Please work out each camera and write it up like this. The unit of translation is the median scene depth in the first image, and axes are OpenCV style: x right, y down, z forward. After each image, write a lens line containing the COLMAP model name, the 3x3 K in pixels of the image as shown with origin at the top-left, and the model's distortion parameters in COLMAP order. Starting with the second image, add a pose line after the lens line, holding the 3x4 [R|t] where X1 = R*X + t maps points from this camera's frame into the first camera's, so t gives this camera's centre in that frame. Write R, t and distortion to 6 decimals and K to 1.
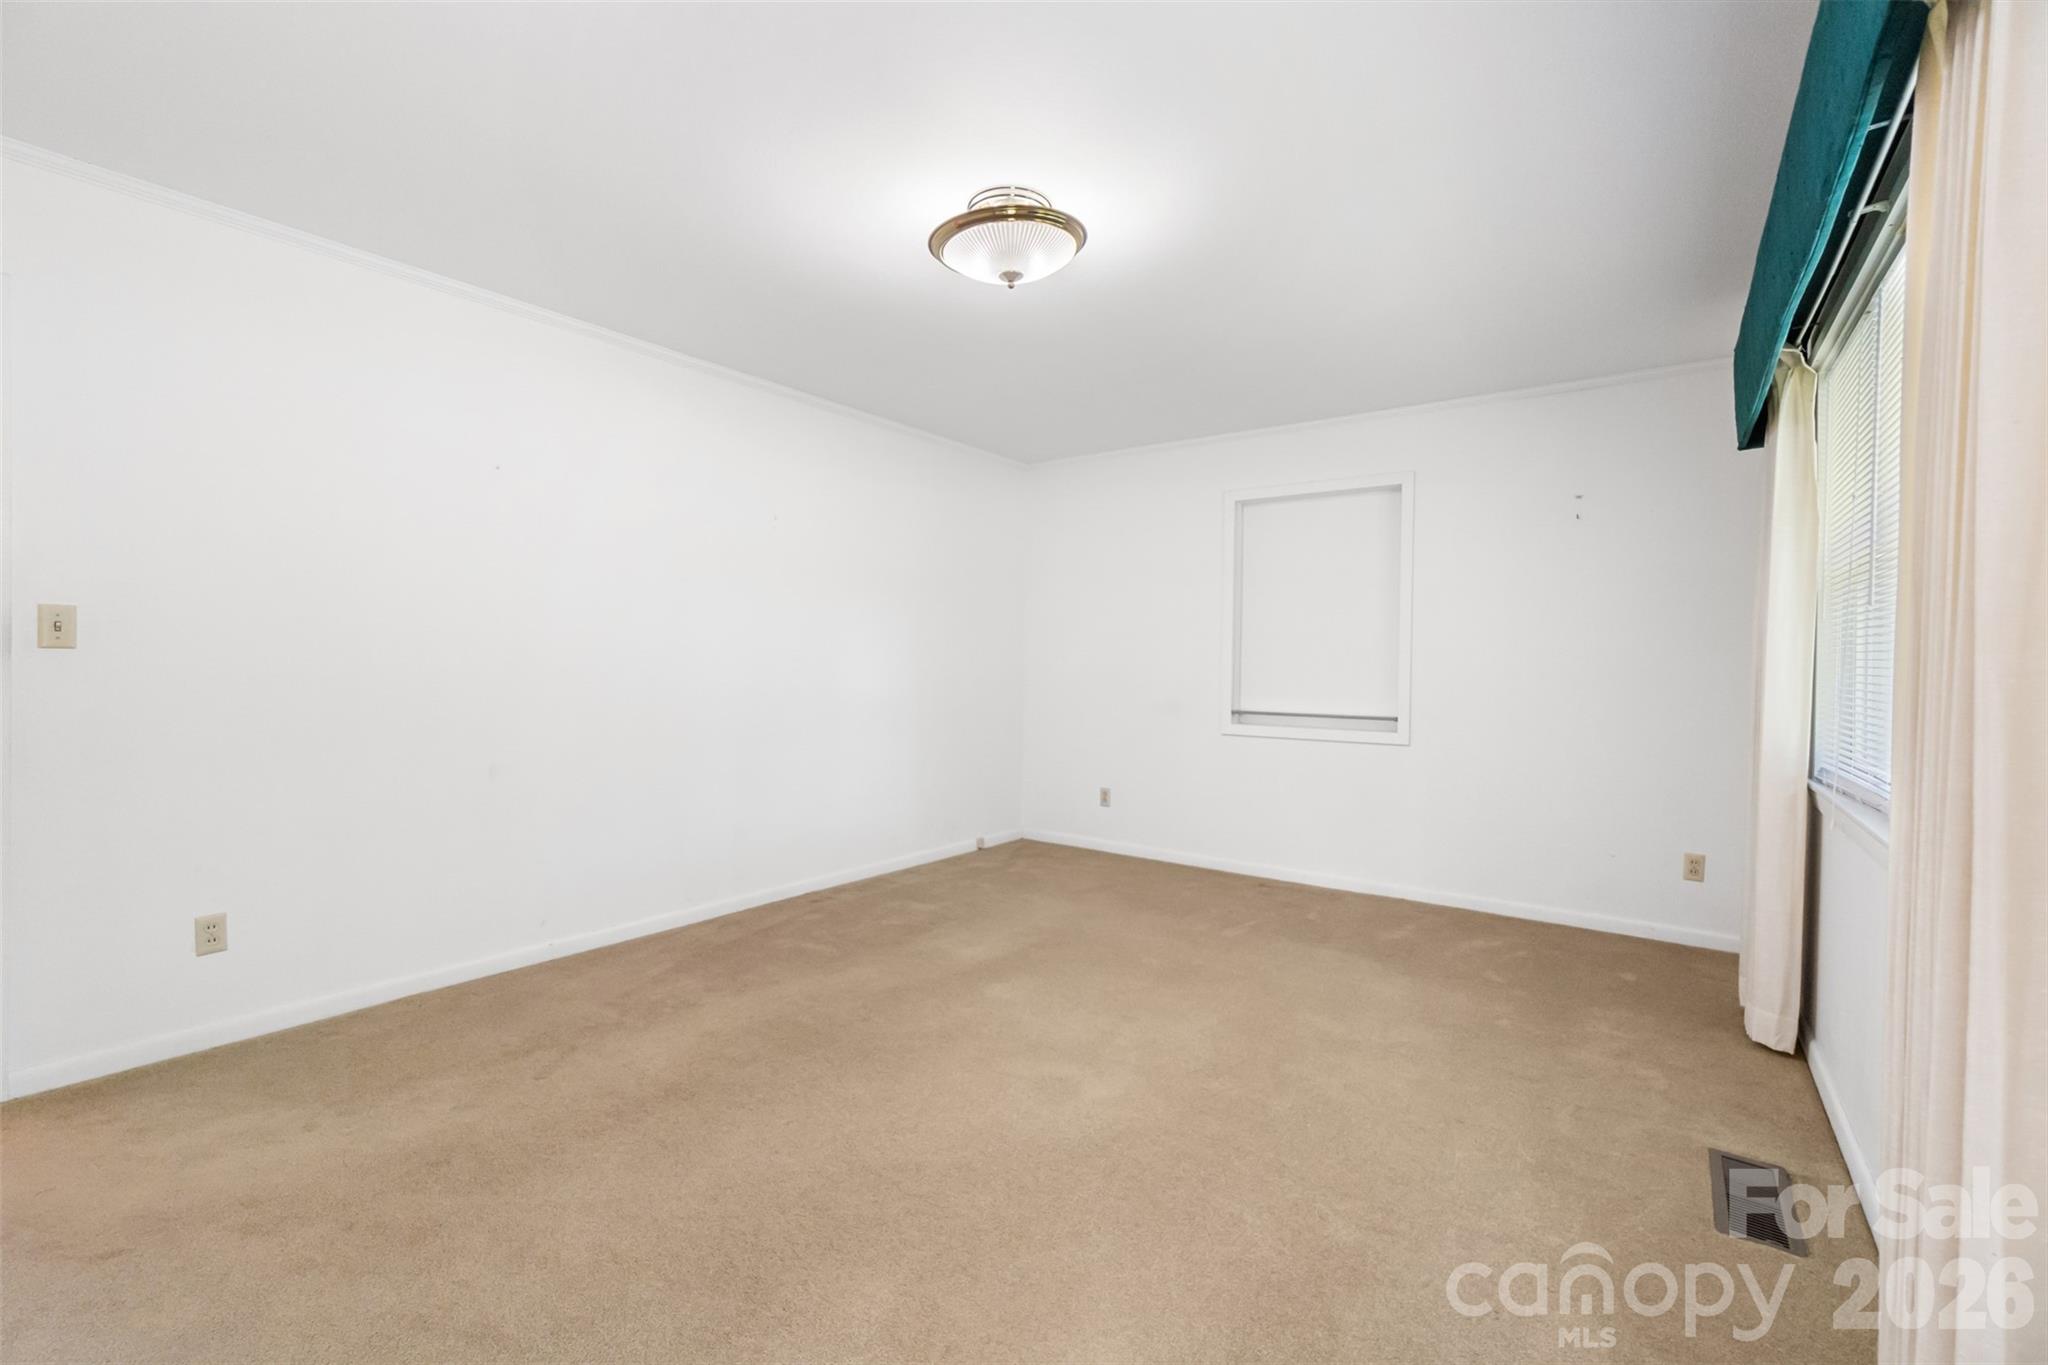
lens RADIAL K [[872.5, 0, 1013.9], [0, 872.5, 674.0], [0, 0, 1]] dist [-0.000186, -0.000033]
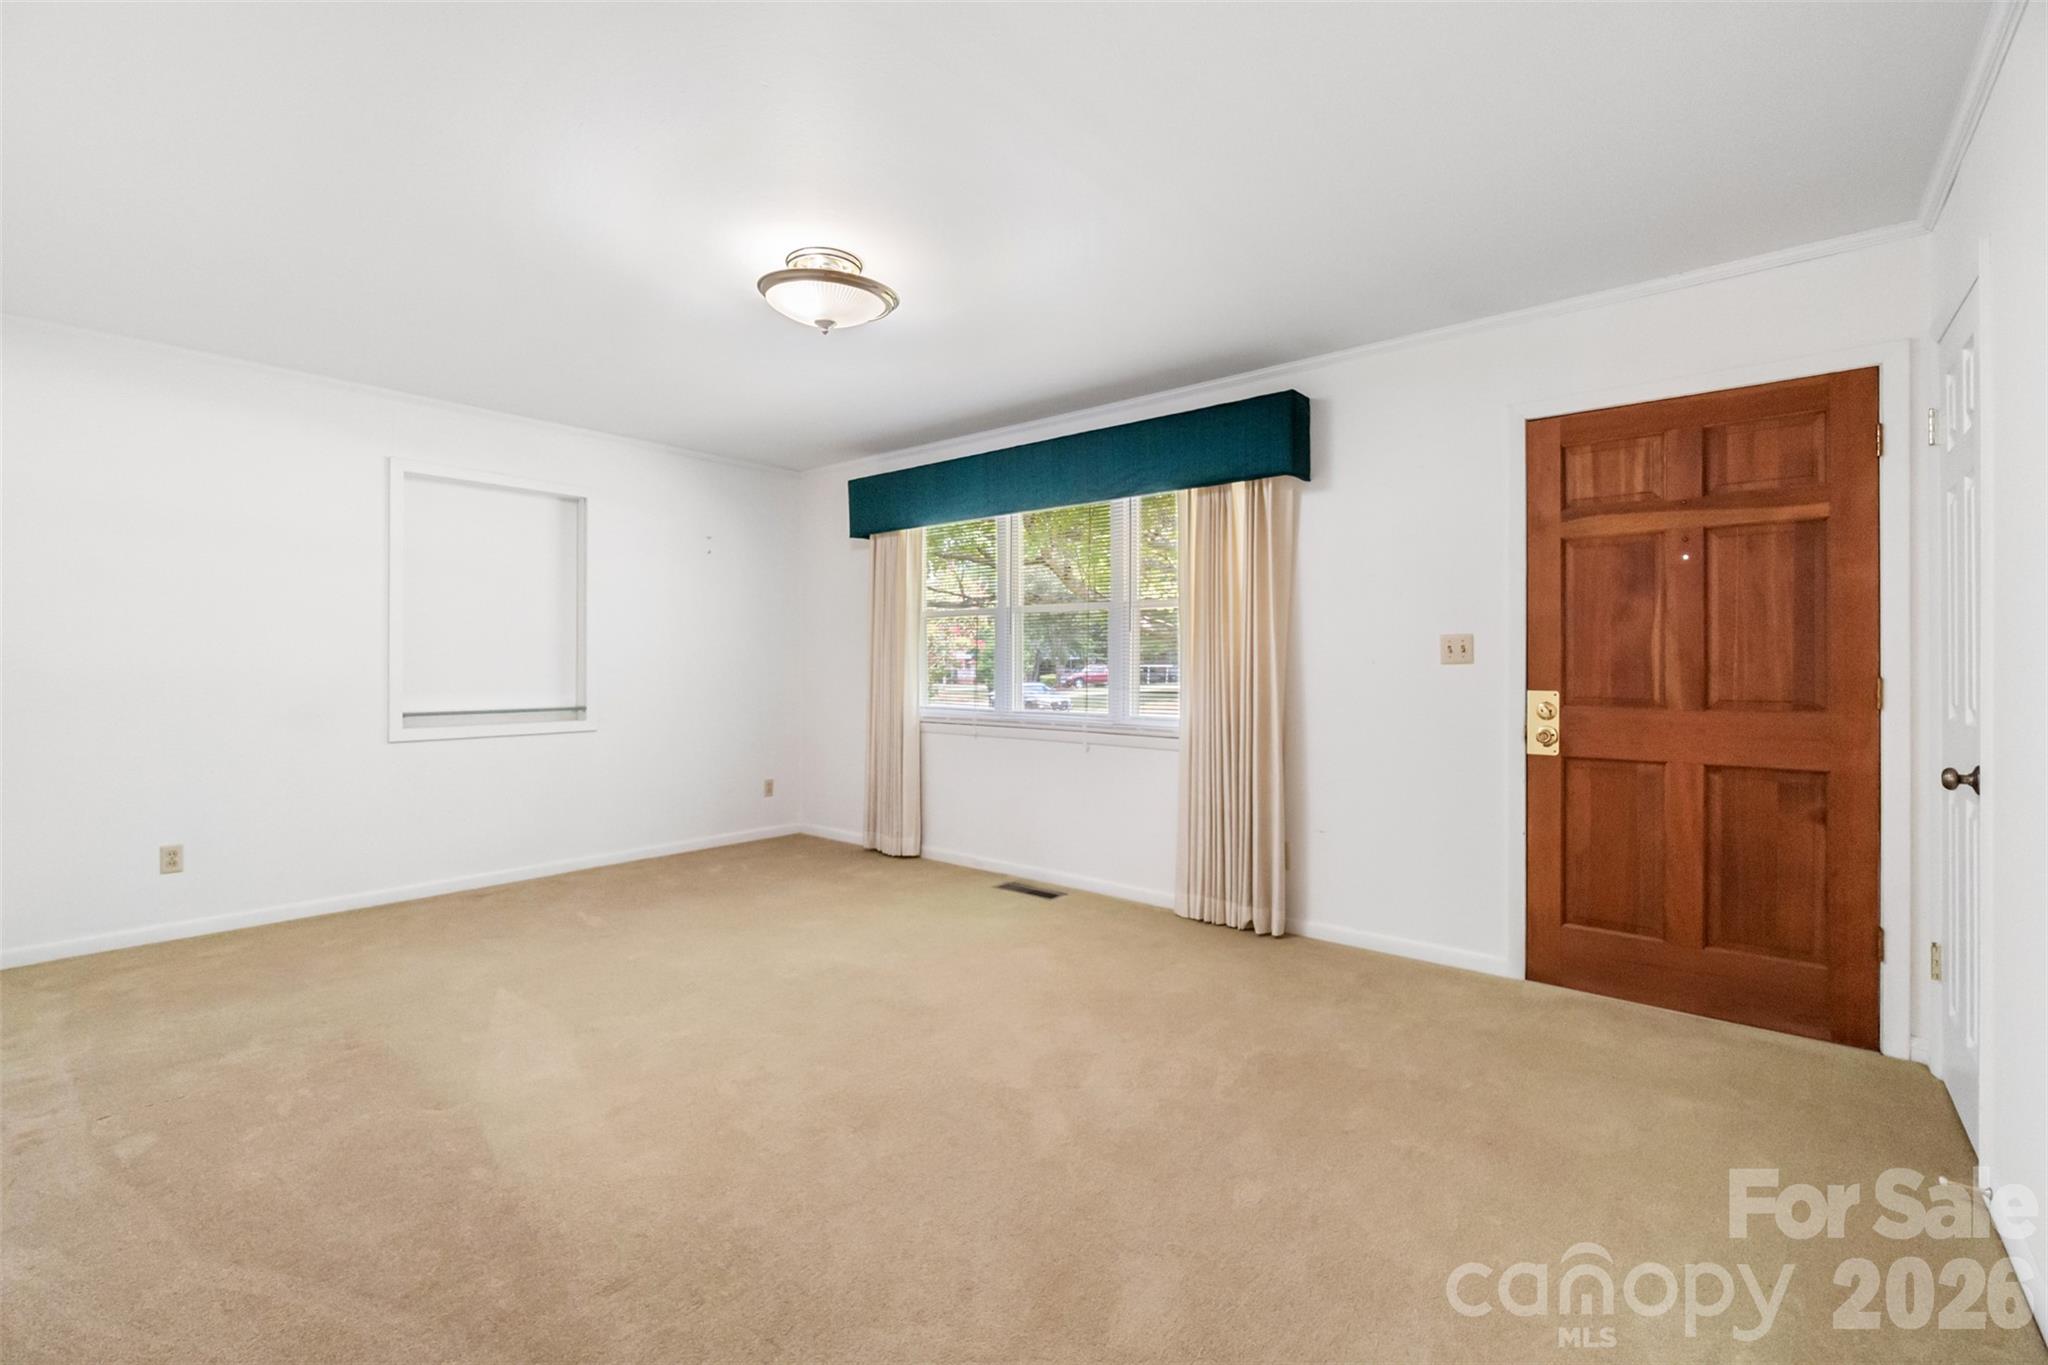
lens RADIAL K [[872.5, 0, 1013.9], [0, 872.5, 674.0], [0, 0, 1]] dist [-0.000186, -0.000033]
pose [[0.058047, -0.020500, 0.998103, -0.627527], [0.008838, 0.999761, 0.020020, -0.009795], [-0.998275, 0.007659, 0.058214, 0.380282]]
